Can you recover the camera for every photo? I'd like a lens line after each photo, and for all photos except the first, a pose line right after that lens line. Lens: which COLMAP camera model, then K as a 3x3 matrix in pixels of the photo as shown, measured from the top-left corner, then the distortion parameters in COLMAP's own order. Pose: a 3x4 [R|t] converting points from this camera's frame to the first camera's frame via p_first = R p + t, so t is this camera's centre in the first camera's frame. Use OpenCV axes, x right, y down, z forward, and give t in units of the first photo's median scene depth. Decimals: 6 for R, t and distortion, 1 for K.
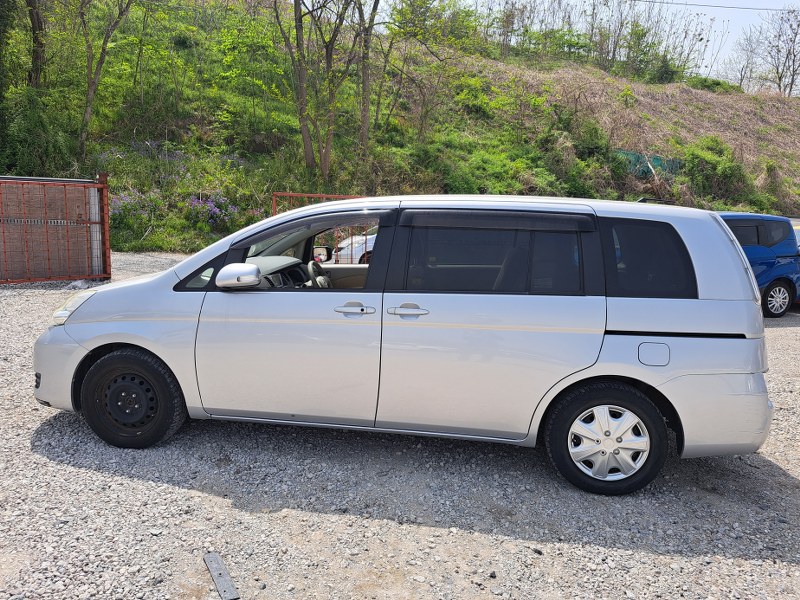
lens RADIAL K [[606.5, 0, 400.0], [0, 606.5, 300.0], [0, 0, 1]] dist [0.005745, 0.003990]
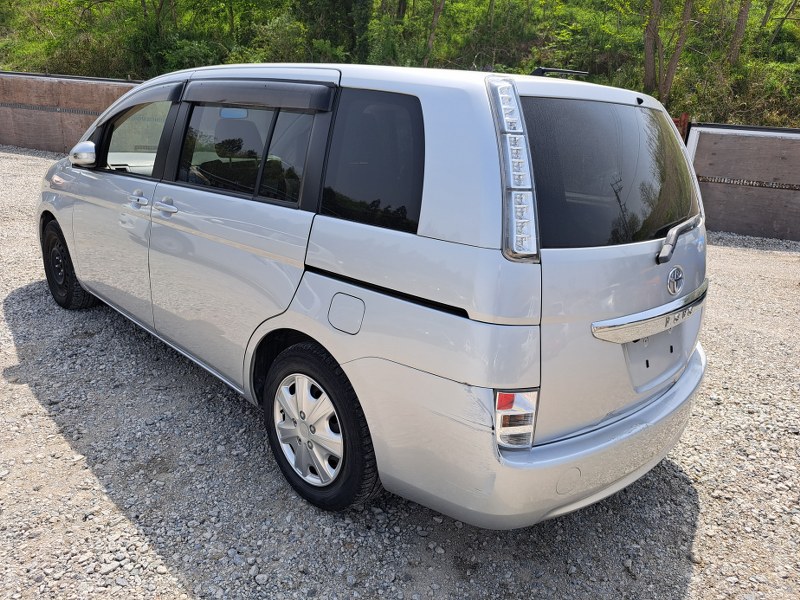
lens RADIAL K [[592.7, 0, 400.0], [0, 592.7, 300.0], [0, 0, 1]] dist [0.042454, -0.001537]
pose [[0.799208, 0.193167, -0.569169, 0.776971], [-0.131931, 0.980235, 0.147423, -0.019866], [0.586396, -0.042730, 0.808897, 0.523067]]
